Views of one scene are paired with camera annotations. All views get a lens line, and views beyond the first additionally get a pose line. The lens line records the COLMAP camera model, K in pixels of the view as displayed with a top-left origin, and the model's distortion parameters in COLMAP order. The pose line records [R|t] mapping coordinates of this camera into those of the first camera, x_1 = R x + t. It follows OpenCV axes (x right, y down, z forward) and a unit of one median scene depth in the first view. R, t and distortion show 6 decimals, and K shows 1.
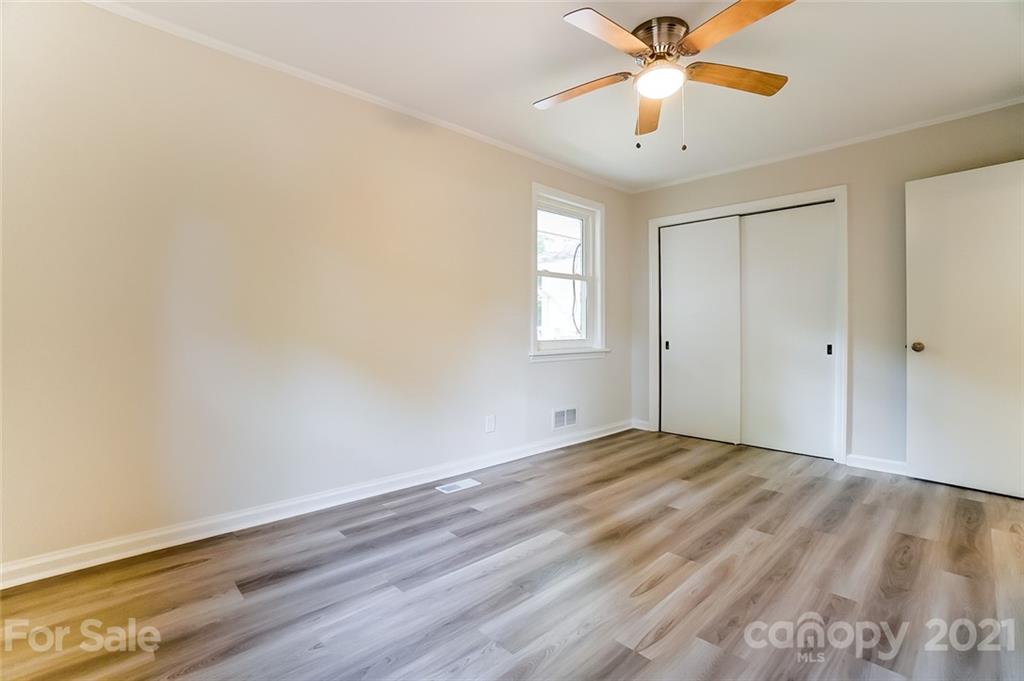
lens RADIAL K [[453.1, 0, 510.8], [0, 453.1, 333.2], [0, 0, 1]] dist [-0.041457, 0.003653]
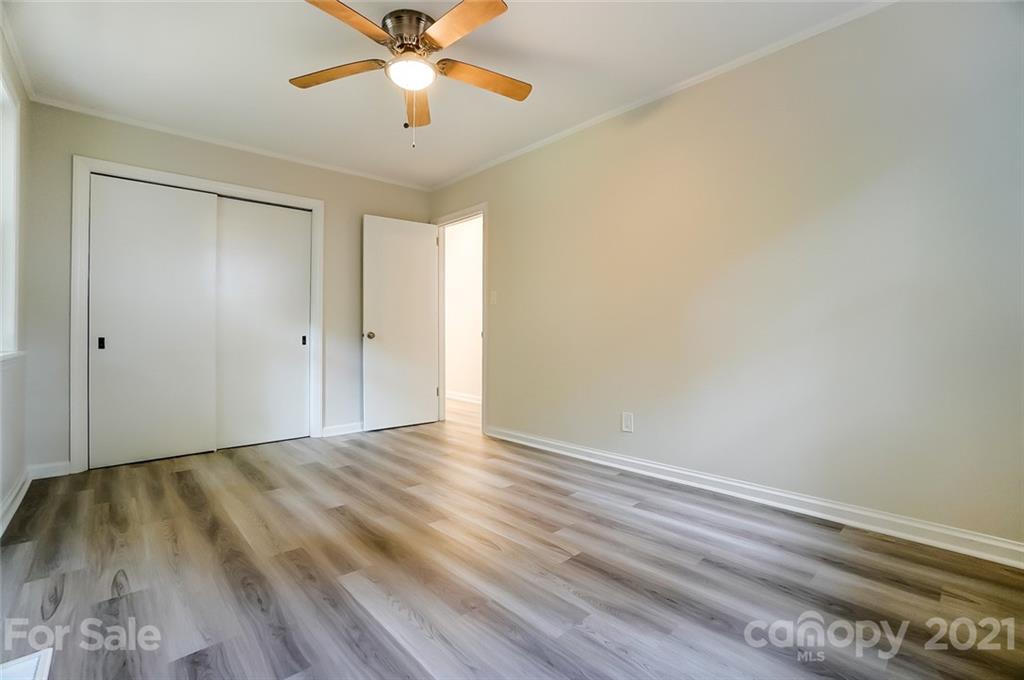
lens RADIAL K [[453.1, 0, 506.3], [0, 453.1, 329.8], [0, 0, 1]] dist [-0.041457, 0.003653]
pose [[0.023645, 0.005569, 0.999705, -0.505420], [0.010410, 0.999929, -0.005816, 0.026764], [-0.999666, 0.010544, 0.023585, 0.558250]]
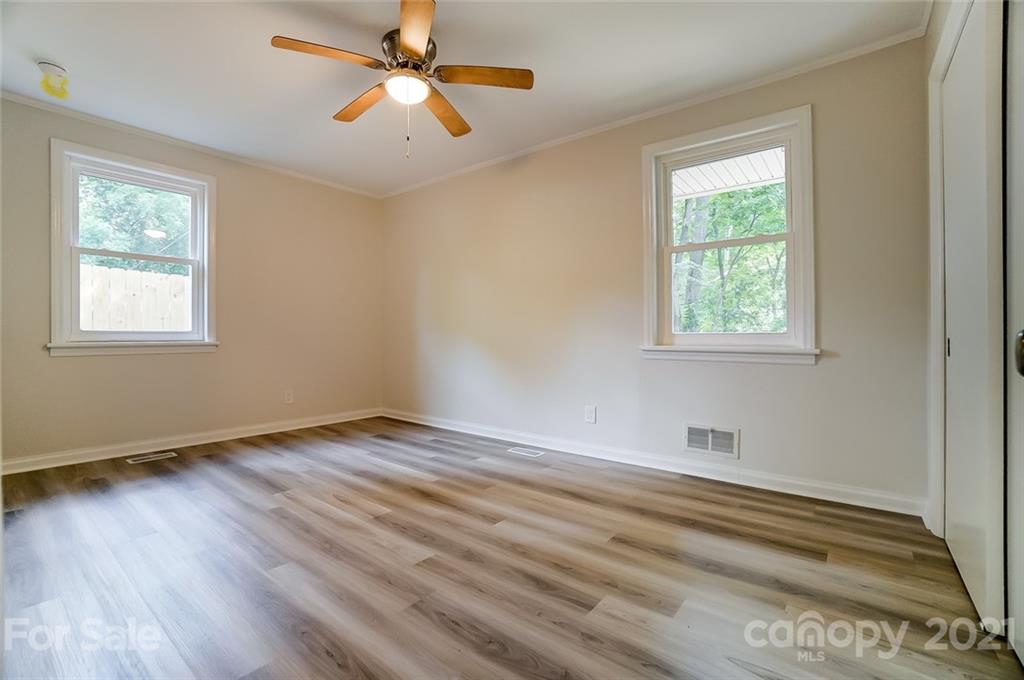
lens RADIAL K [[453.1, 0, 516.1], [0, 453.1, 340.1], [0, 0, 1]] dist [-0.041457, 0.003653]
pose [[0.148570, 0.013516, -0.988810, 1.086544], [-0.005506, 0.999902, 0.012840, 0.027585], [0.988887, 0.003536, 0.148629, 0.812511]]
